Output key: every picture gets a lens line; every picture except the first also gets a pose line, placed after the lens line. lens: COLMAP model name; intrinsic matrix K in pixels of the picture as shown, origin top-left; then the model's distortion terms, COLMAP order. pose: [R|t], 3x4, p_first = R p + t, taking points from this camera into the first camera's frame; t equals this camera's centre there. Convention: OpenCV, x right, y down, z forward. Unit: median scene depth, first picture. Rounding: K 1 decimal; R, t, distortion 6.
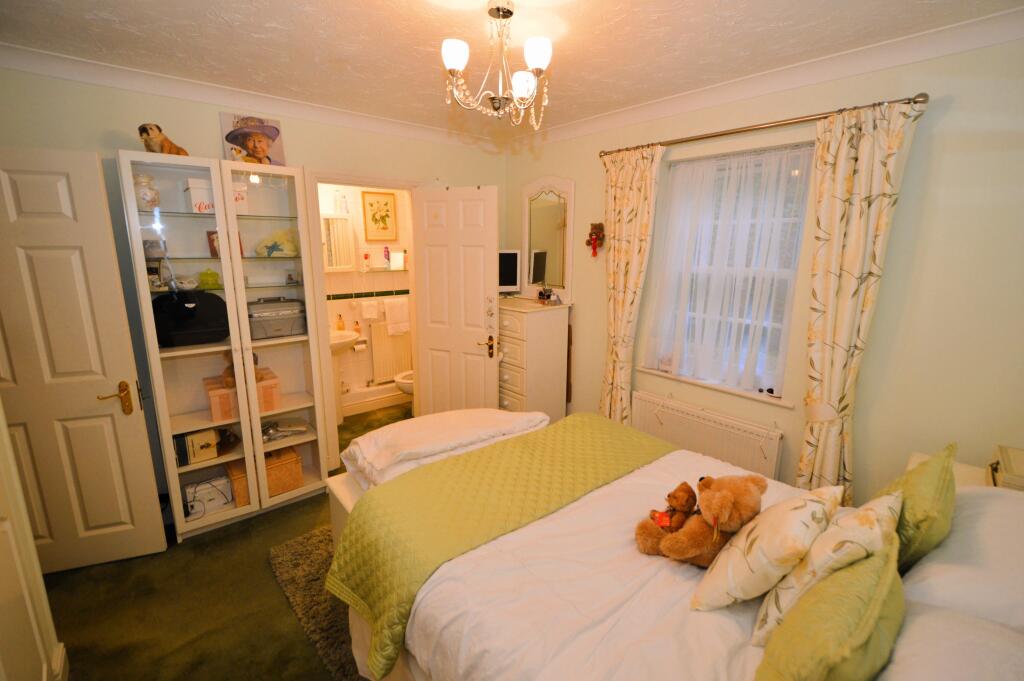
lens RADIAL K [[448.3, 0, 515.6], [0, 448.3, 338.4], [0, 0, 1]] dist [0.000270, -0.000269]
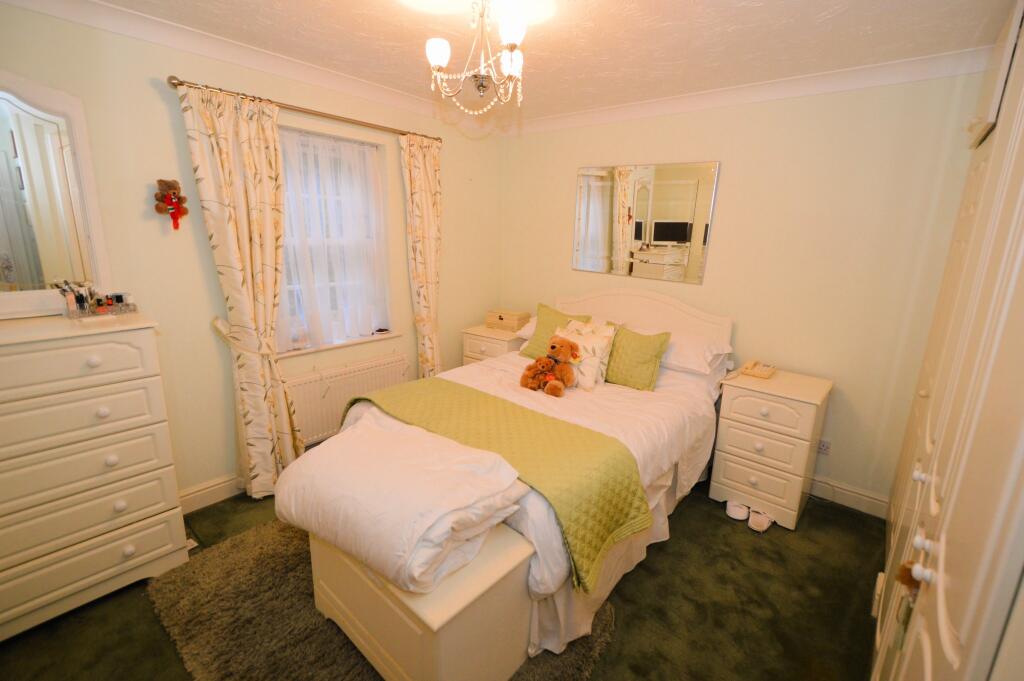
lens RADIAL K [[448.3, 0, 515.2], [0, 448.3, 340.2], [0, 0, 1]] dist [0.000270, -0.000269]
pose [[-0.168704, -0.250060, 0.953420, -0.672133], [0.172478, 0.944870, 0.278337, -0.135653], [-0.970459, 0.211400, -0.116273, 0.664797]]
